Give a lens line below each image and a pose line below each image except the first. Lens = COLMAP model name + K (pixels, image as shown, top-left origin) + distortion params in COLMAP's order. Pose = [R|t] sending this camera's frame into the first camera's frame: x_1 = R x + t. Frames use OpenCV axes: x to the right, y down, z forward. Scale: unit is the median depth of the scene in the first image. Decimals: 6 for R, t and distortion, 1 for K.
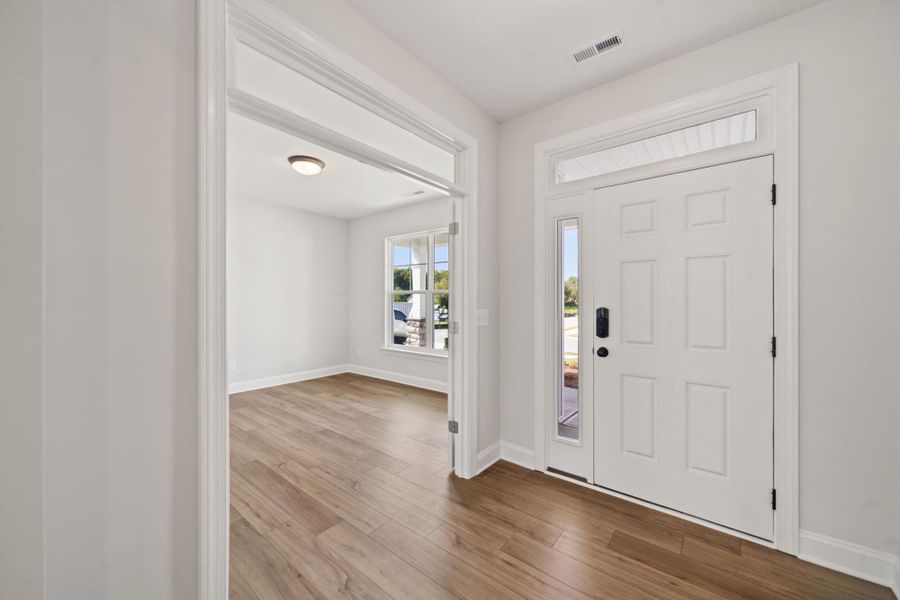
lens RADIAL K [[345.6, 0, 449.5], [0, 345.6, 304.1], [0, 0, 1]] dist [0.010996, 0.000127]
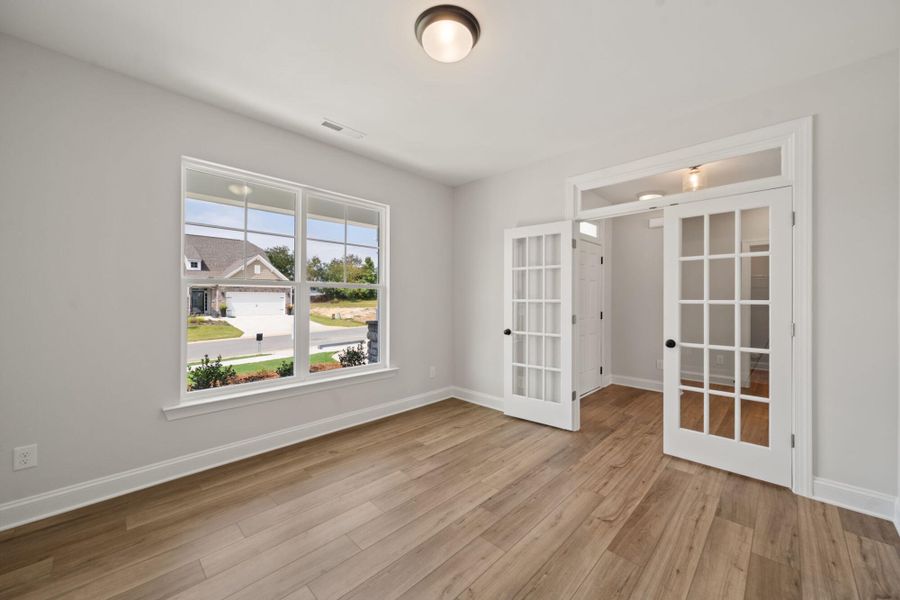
lens RADIAL K [[345.6, 0, 450.3], [0, 345.6, 298.1], [0, 0, 1]] dist [0.010996, 0.000127]
pose [[0.071319, 0.004315, 0.997444, -1.288497], [0.000063, 0.999991, -0.004331, -0.020615], [-0.997454, 0.000372, 0.071318, 1.308193]]
